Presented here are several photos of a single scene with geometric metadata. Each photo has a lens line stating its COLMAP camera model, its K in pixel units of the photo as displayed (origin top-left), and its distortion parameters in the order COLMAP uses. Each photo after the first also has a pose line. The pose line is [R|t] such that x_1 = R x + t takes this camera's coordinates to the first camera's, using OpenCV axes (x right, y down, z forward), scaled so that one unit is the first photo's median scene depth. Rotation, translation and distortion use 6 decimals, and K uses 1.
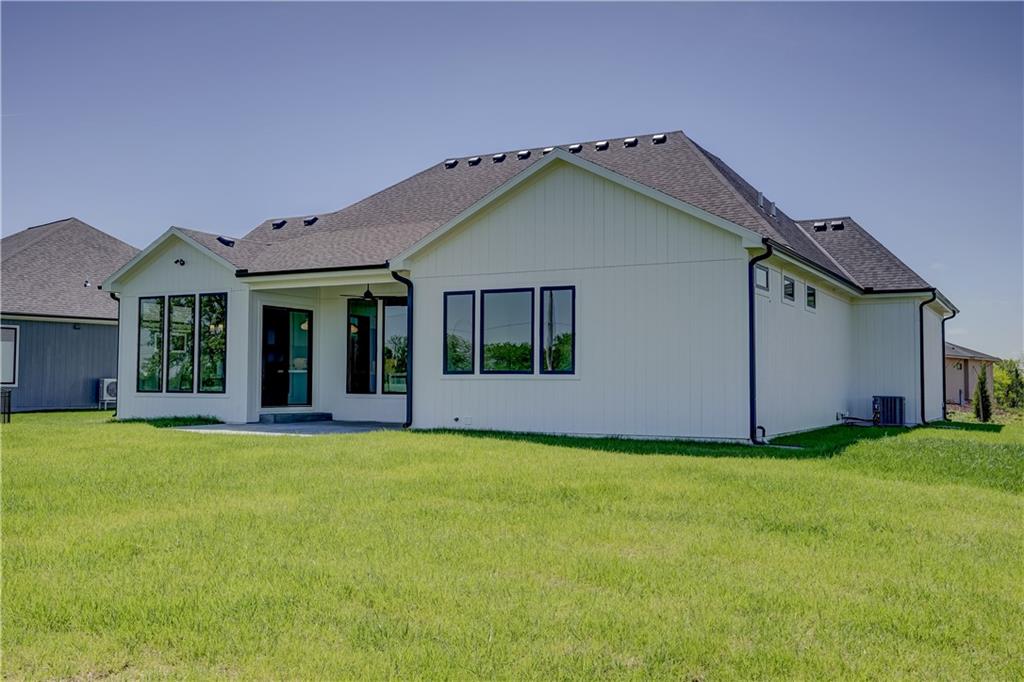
lens RADIAL K [[964.9, 0, 512.0], [0, 964.9, 341.0], [0, 0, 1]] dist [0.005735, -0.000237]
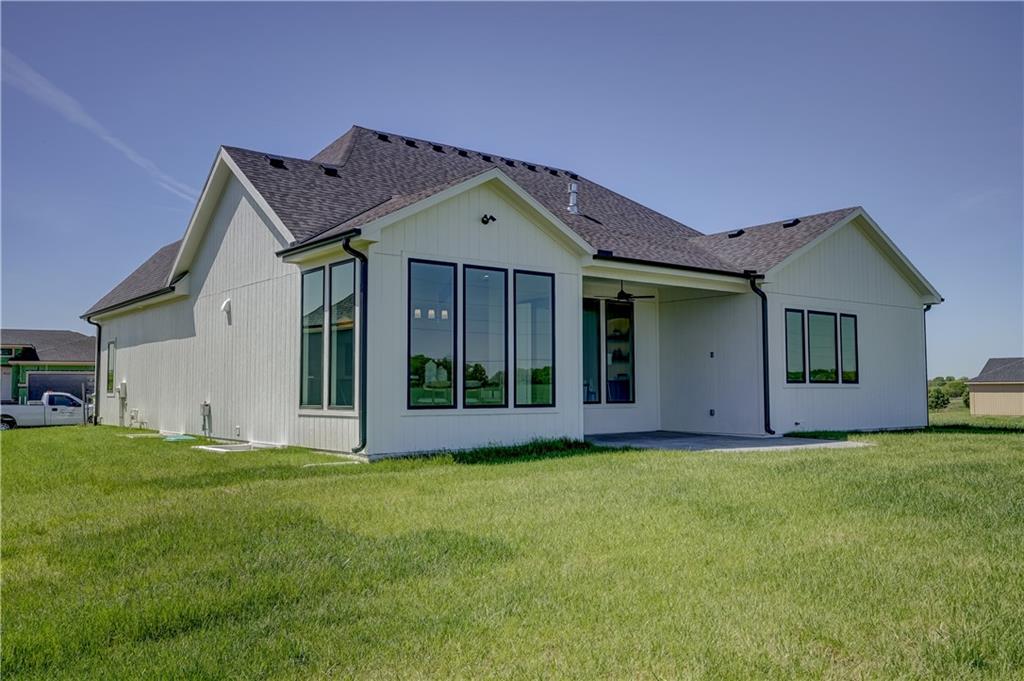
lens RADIAL K [[897.1, 0, 535.3], [0, 897.1, 320.0], [0, 0, 1]] dist [-0.001294, 0.003412]
pose [[0.376020, 0.068470, 0.924078, -0.959633], [-0.036610, 0.997585, -0.059020, 0.028504], [-0.925888, -0.011638, 0.377619, 0.753200]]
